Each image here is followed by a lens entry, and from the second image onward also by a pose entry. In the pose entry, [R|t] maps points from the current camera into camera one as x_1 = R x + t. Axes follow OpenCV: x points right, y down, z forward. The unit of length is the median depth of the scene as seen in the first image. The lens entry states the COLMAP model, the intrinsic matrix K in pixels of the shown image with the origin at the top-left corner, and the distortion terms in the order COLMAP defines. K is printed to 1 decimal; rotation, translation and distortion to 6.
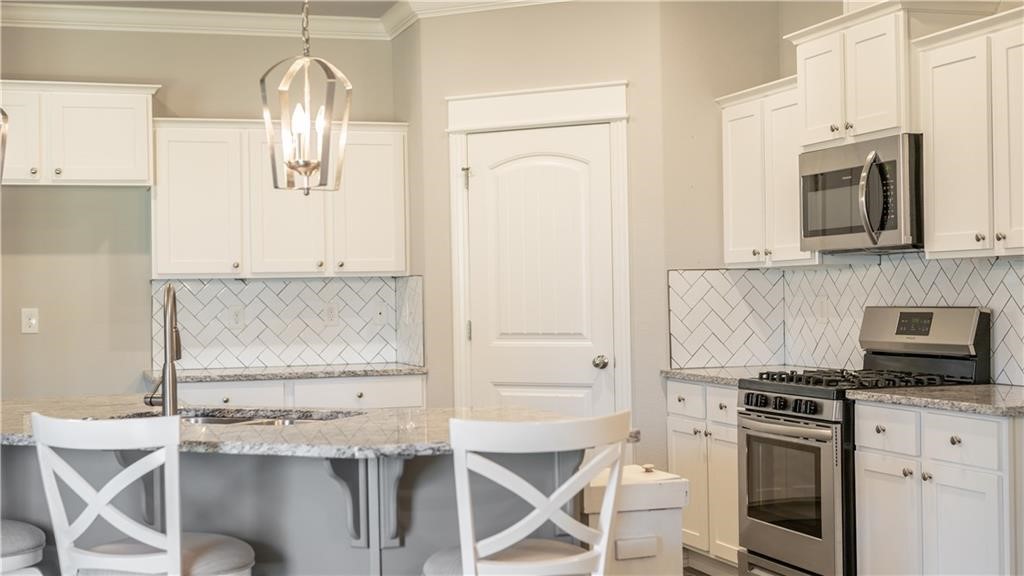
lens RADIAL K [[1435.1, 0, 516.1], [0, 1435.1, 282.8], [0, 0, 1]] dist [0.006195, 0.000000]
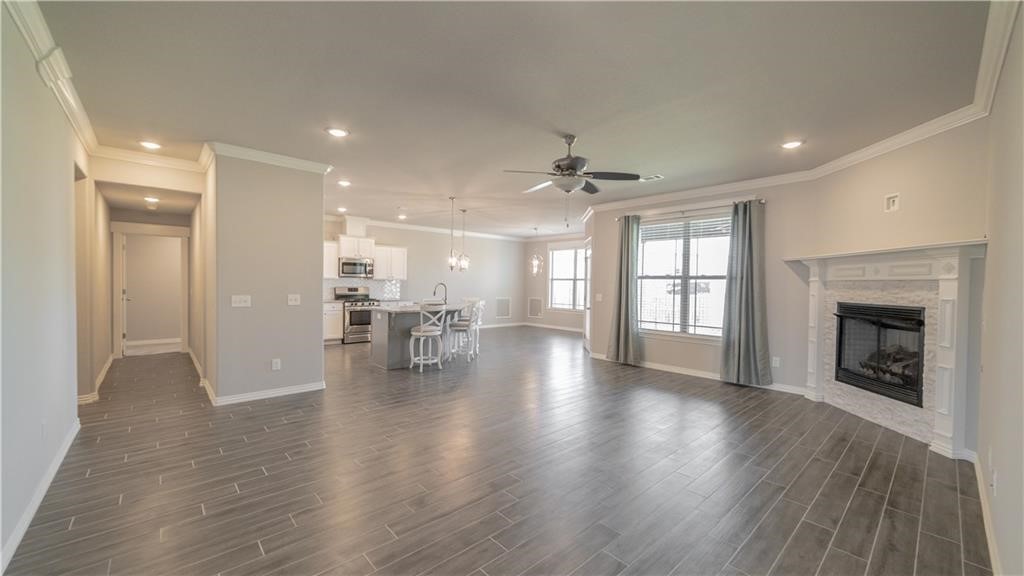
lens RADIAL K [[394.6, 0, 512.9], [0, 394.6, 287.7], [0, 0, 1]] dist [-0.016070, 0.004104]
pose [[-0.408084, -0.000175, 0.912944, -1.388751], [-0.013988, 0.999884, -0.006061, 0.020217], [-0.912837, -0.015244, -0.408039, 1.023021]]
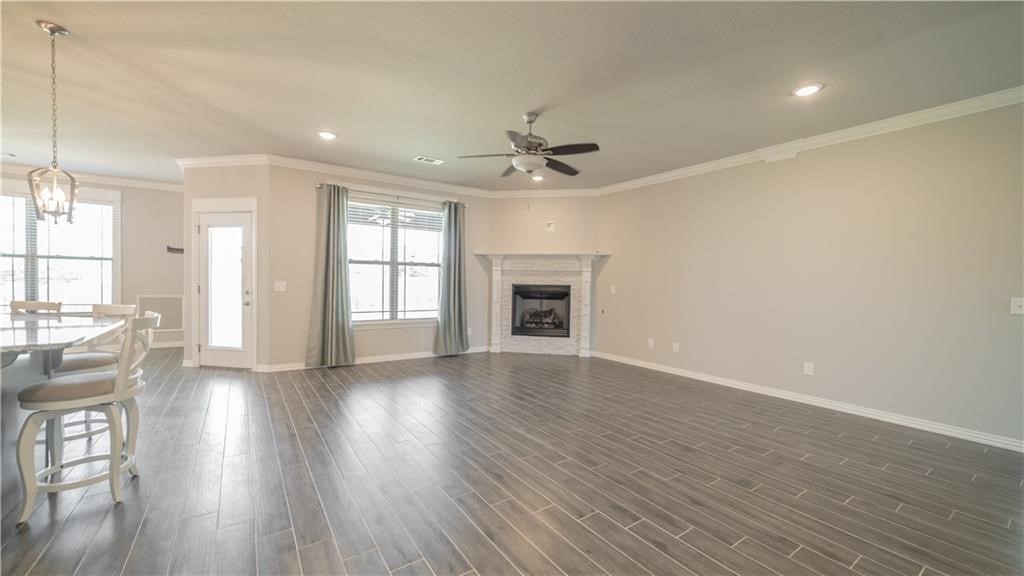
lens RADIAL K [[394.6, 0, 513.6], [0, 394.6, 291.9], [0, 0, 1]] dist [-0.016070, 0.004104]
pose [[-0.959712, 0.005461, -0.280932, -0.632957], [-0.001389, 0.999707, 0.024180, 0.029251], [0.280982, 0.023596, -0.959423, 1.265767]]
